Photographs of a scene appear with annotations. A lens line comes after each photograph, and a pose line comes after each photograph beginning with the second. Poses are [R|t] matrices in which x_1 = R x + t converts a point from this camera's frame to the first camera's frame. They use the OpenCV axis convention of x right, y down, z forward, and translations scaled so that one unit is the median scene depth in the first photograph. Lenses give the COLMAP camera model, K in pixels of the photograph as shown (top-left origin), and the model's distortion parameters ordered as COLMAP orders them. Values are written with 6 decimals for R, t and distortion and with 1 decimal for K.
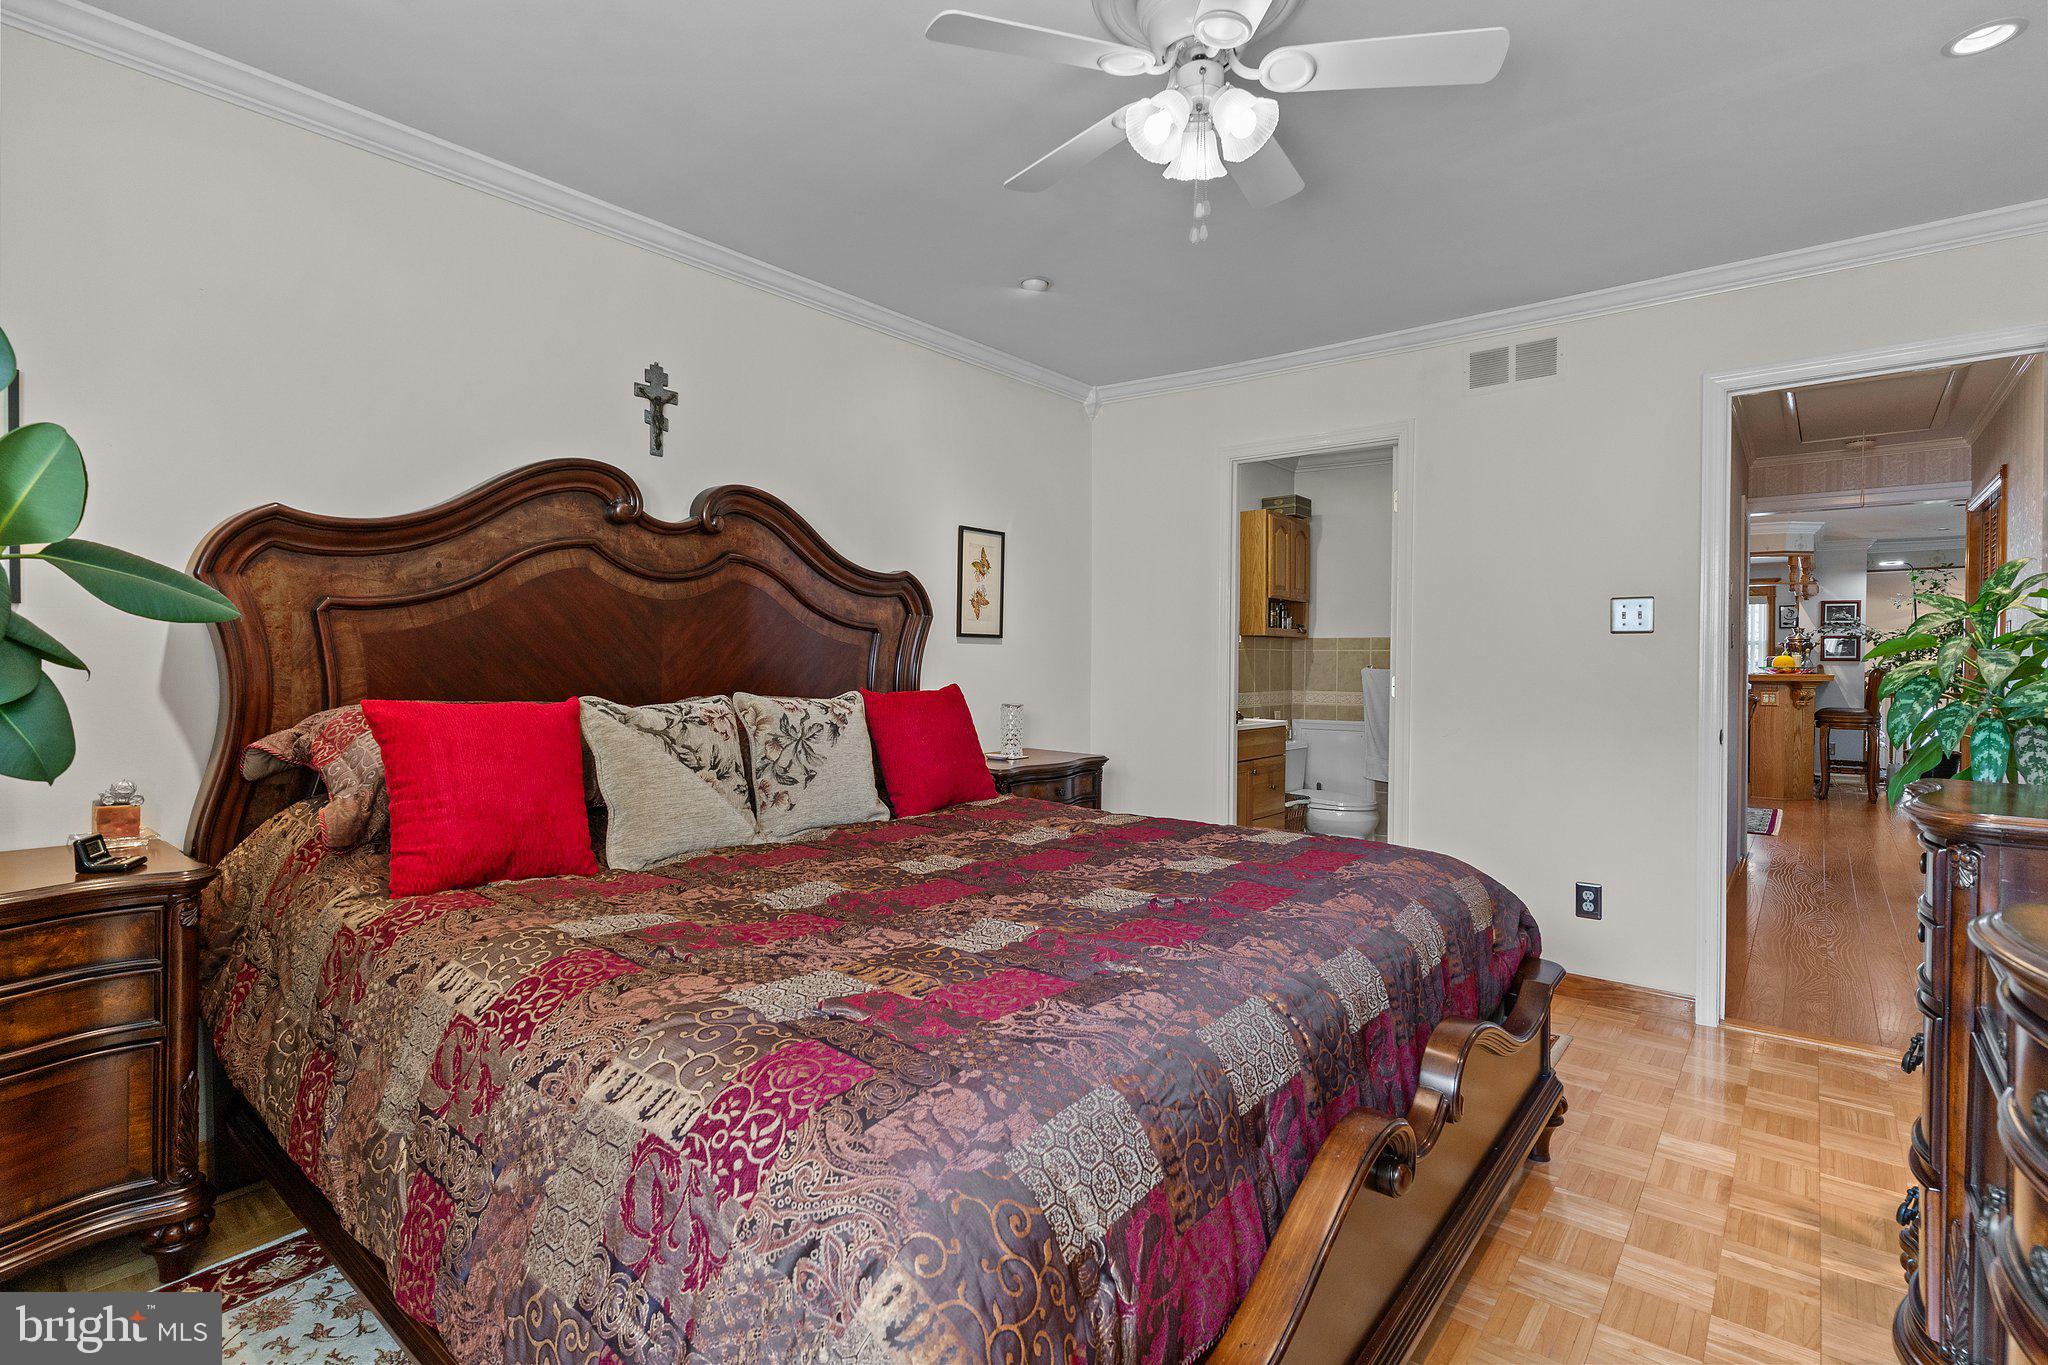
lens RADIAL K [[976.1, 0, 1016.1], [0, 976.1, 676.7], [0, 0, 1]] dist [0.001007, 0.000472]
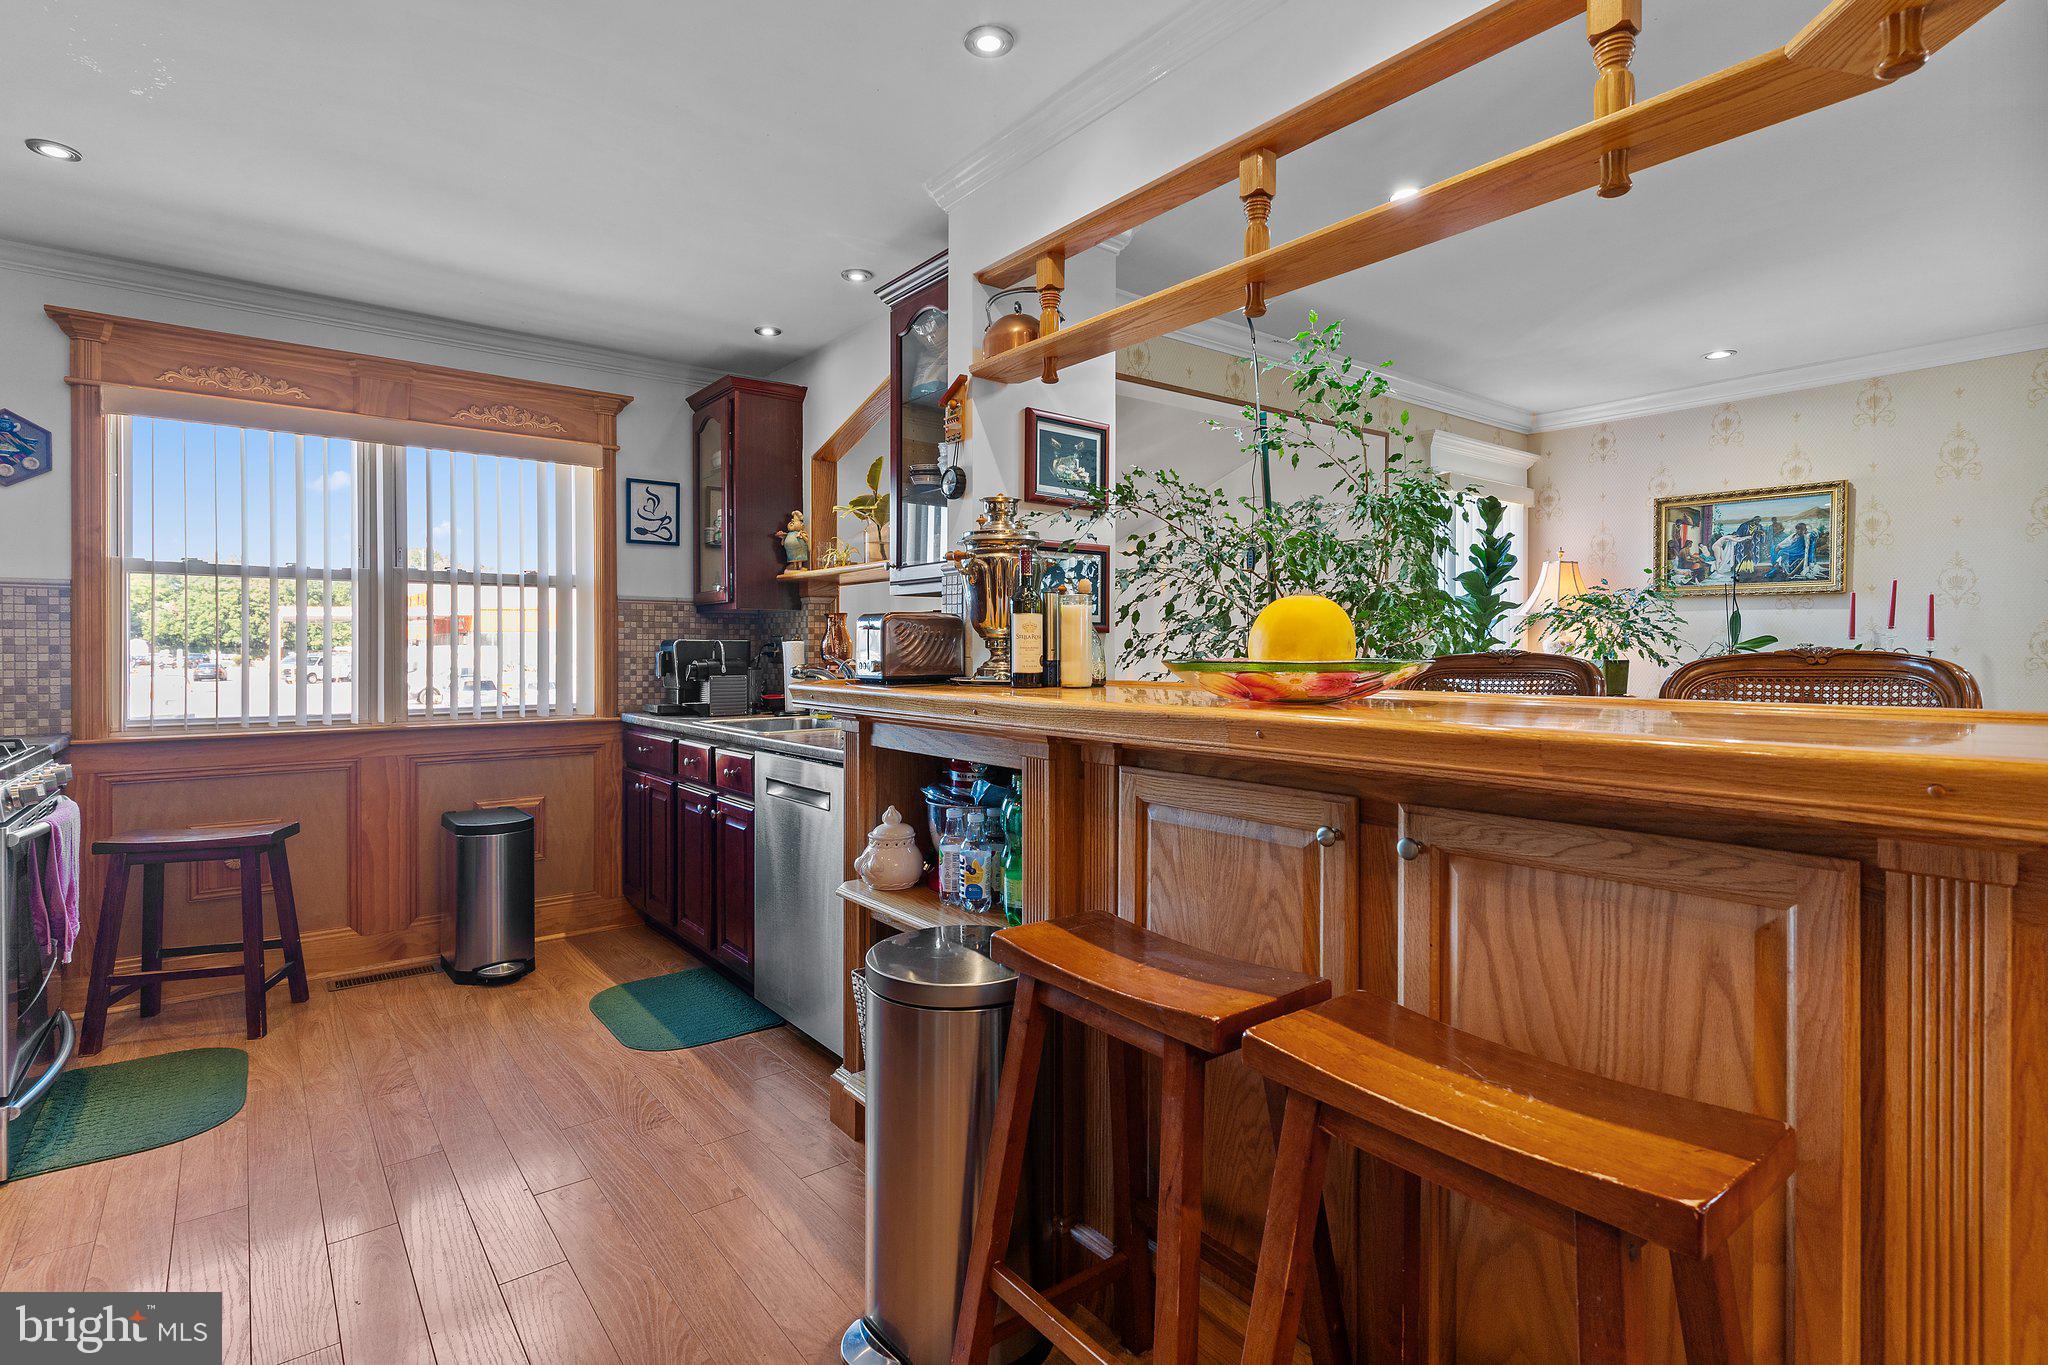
lens RADIAL K [[976.1, 0, 1024.0], [0, 976.1, 663.5], [0, 0, 1]] dist [0.001007, 0.000472]
pose [[0.220010, -0.019069, 0.975311, 0.528750], [0.015006, 0.999757, 0.016162, -0.010741], [-0.975382, 0.011080, 0.220243, 0.888616]]
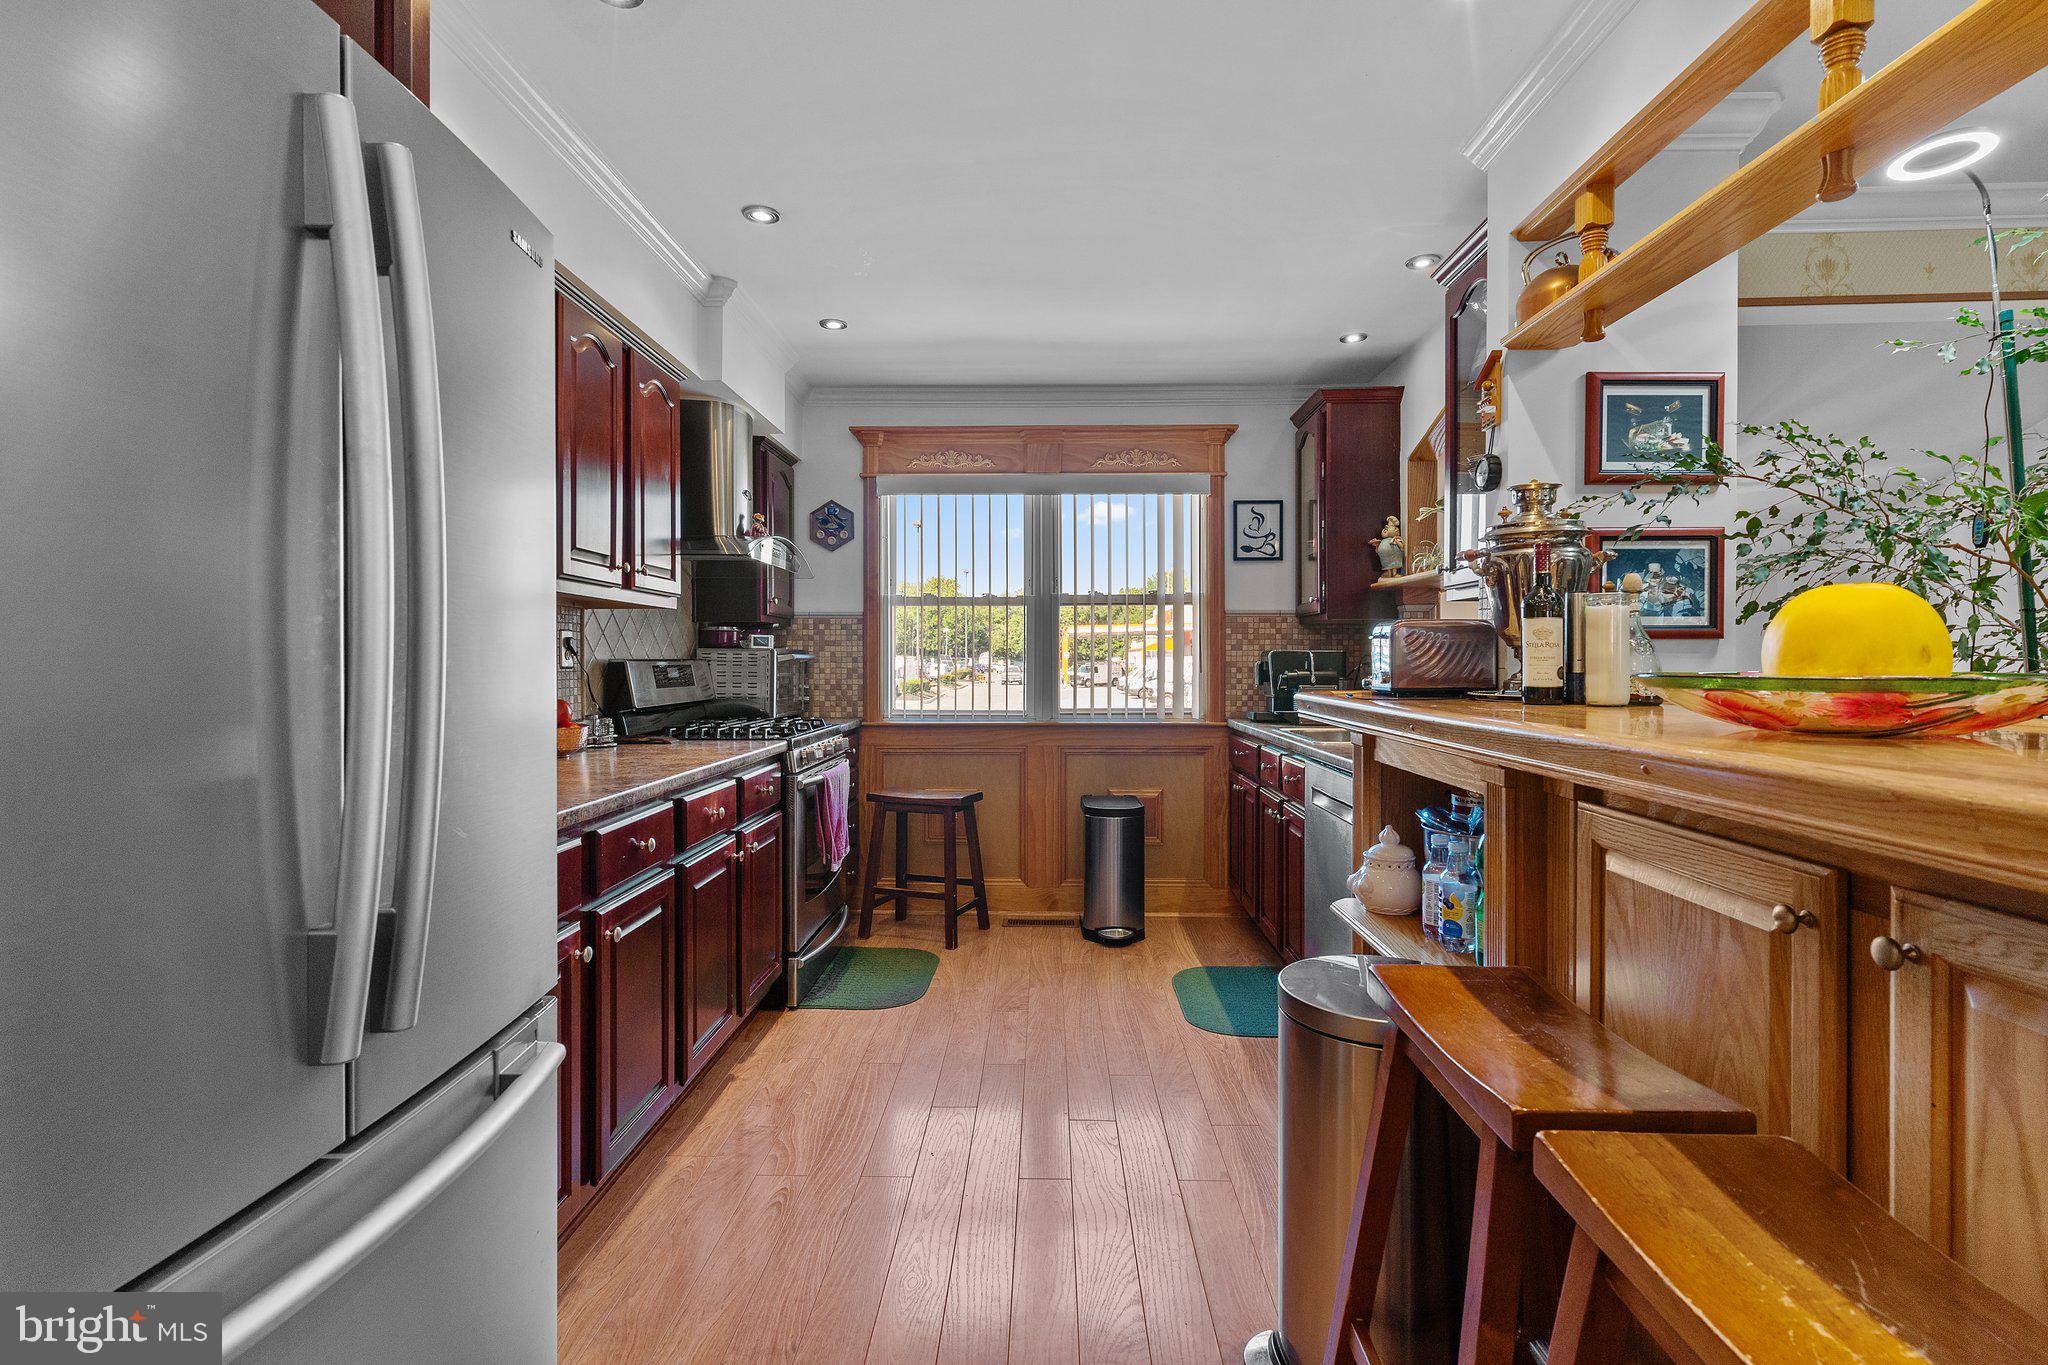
lens RADIAL K [[976.1, 0, 1031.5], [0, 976.1, 675.4], [0, 0, 1]] dist [0.001007, 0.000472]
pose [[0.791498, -0.015190, 0.610983, 0.549612], [0.013224, 0.999883, 0.007728, -0.010106], [-0.611028, 0.001962, 0.791606, 0.848350]]
